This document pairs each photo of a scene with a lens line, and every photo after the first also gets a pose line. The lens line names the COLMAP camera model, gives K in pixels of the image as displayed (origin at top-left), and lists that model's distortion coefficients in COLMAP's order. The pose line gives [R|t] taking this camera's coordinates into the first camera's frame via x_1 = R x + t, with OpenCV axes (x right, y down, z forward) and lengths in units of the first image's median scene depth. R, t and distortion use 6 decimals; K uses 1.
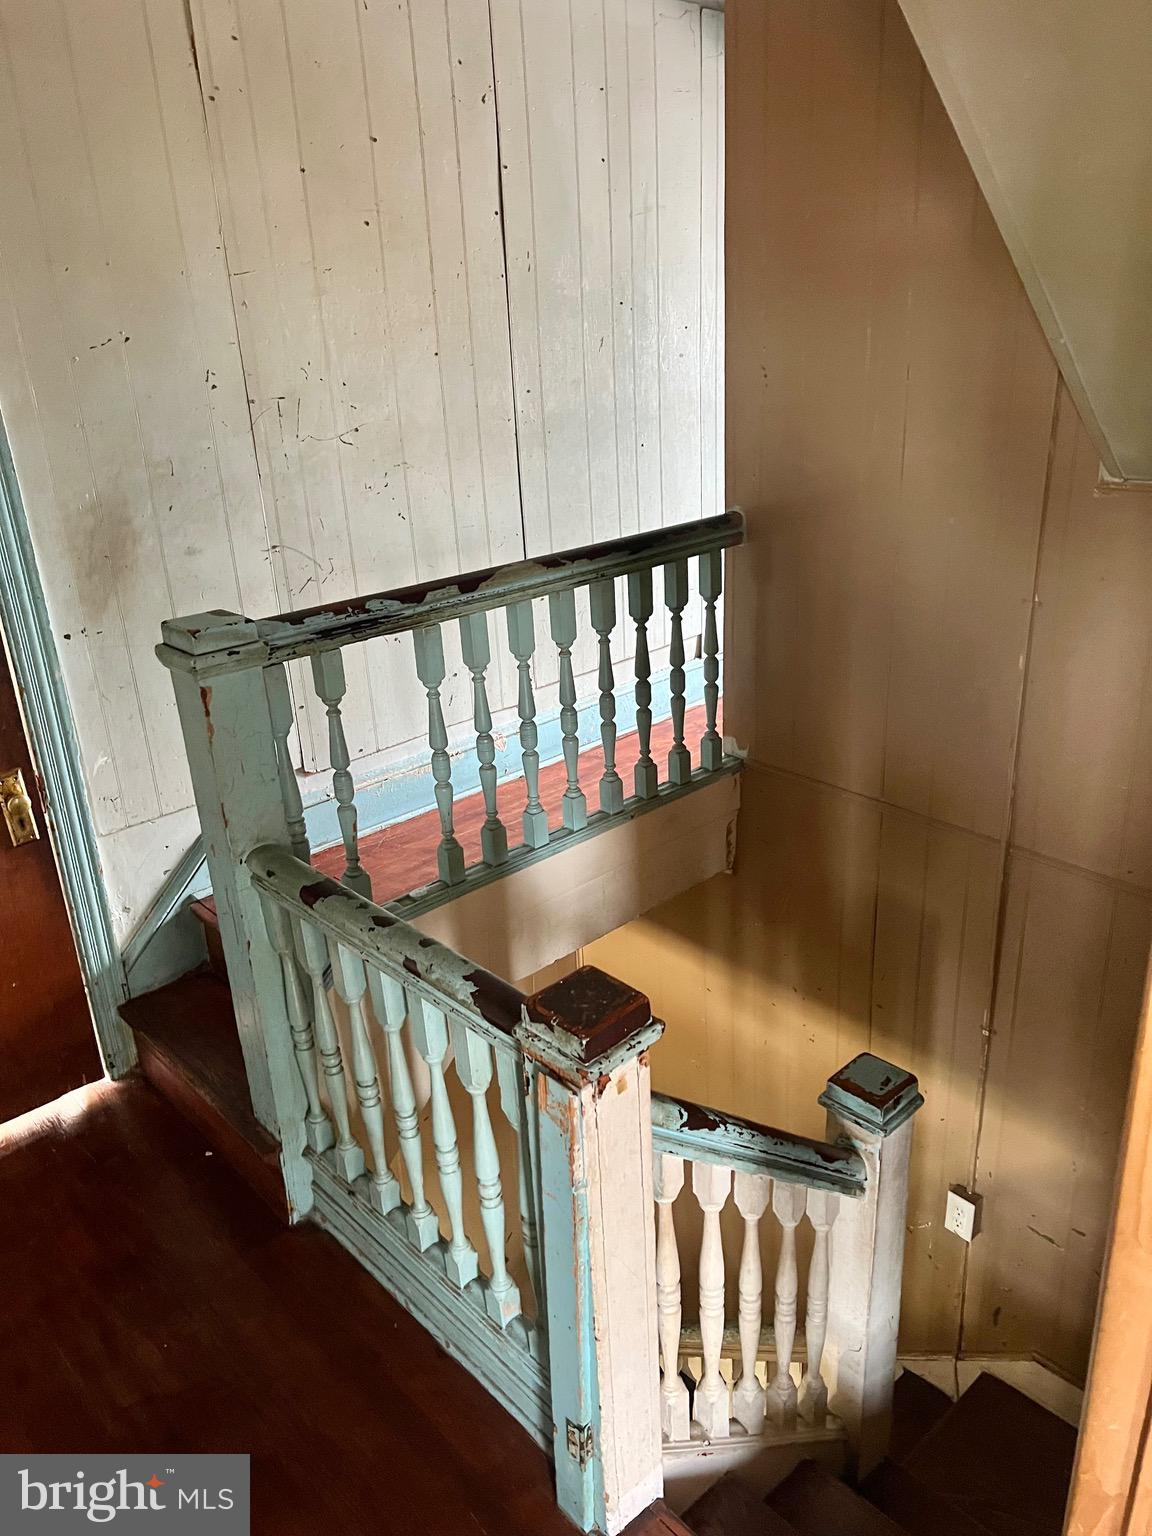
lens RADIAL K [[1163.0, 0, 571.0], [0, 1163.0, 771.9], [0, 0, 1]] dist [0.048913, -0.072420]
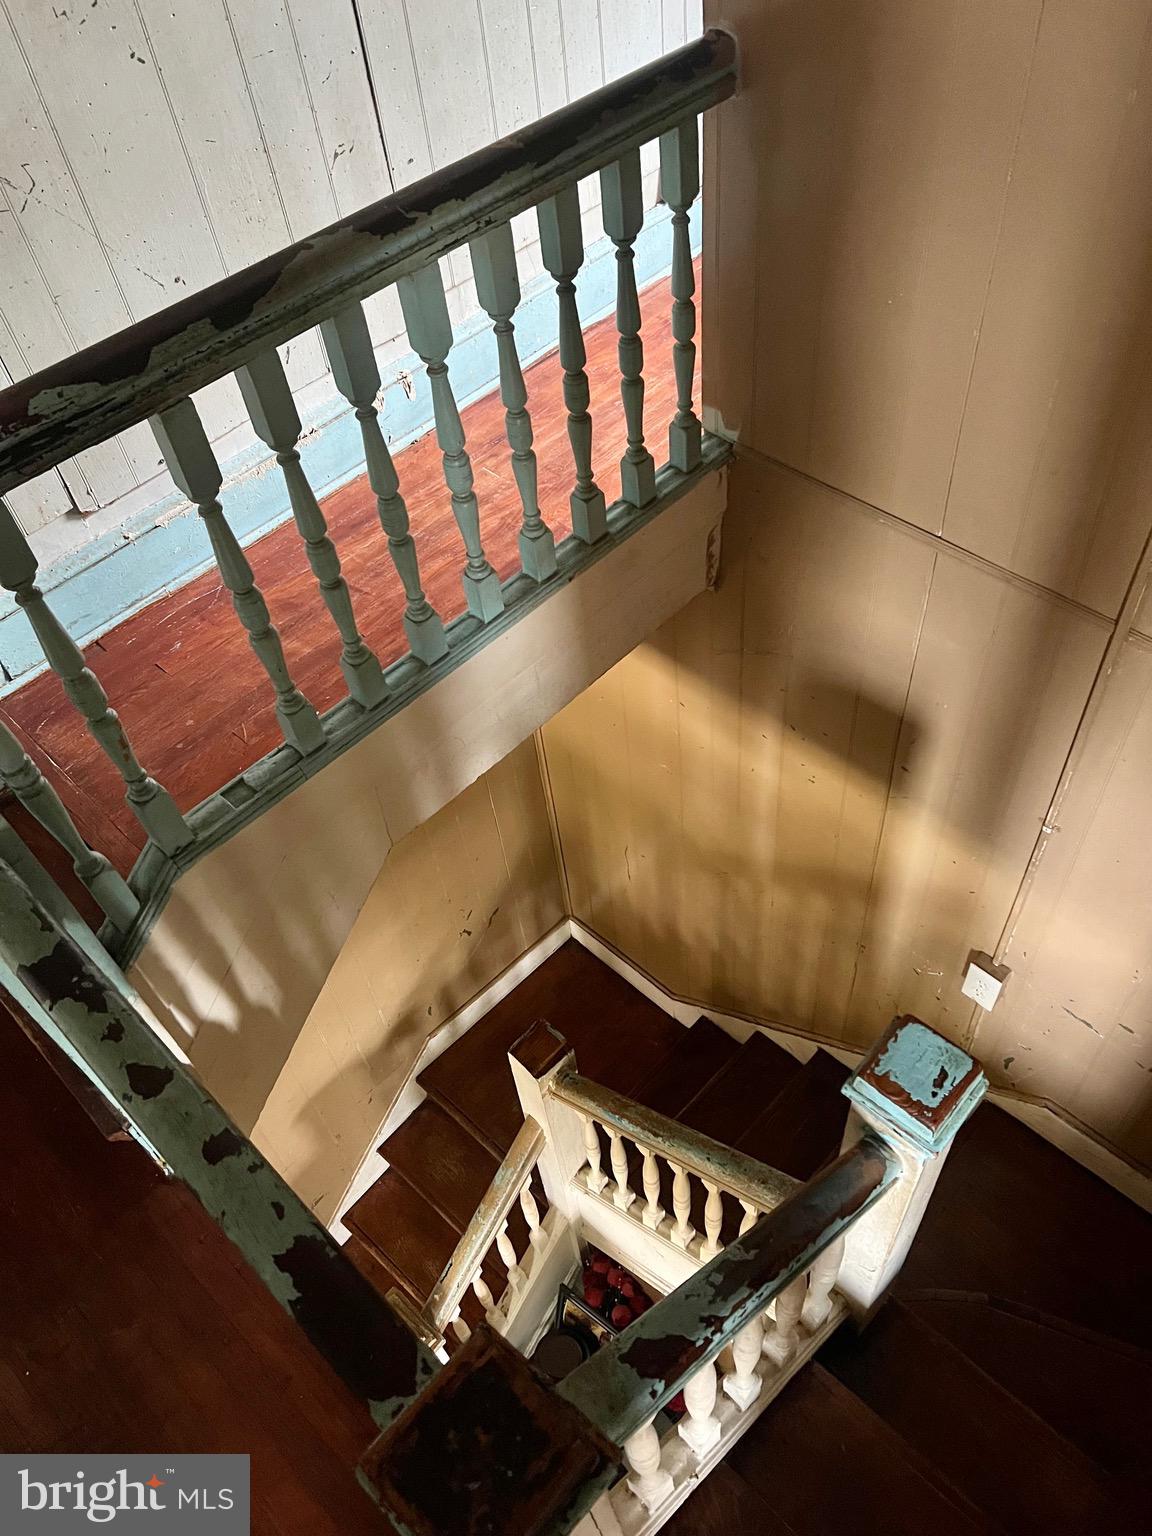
lens RADIAL K [[1163.0, 0, 583.5], [0, 1163.0, 771.5], [0, 0, 1]] dist [0.048913, -0.072420]
pose [[0.997333, -0.070827, 0.017628, 0.039587], [0.054413, 0.882486, 0.467180, -0.176706], [-0.048645, -0.464975, 0.883986, 0.342045]]
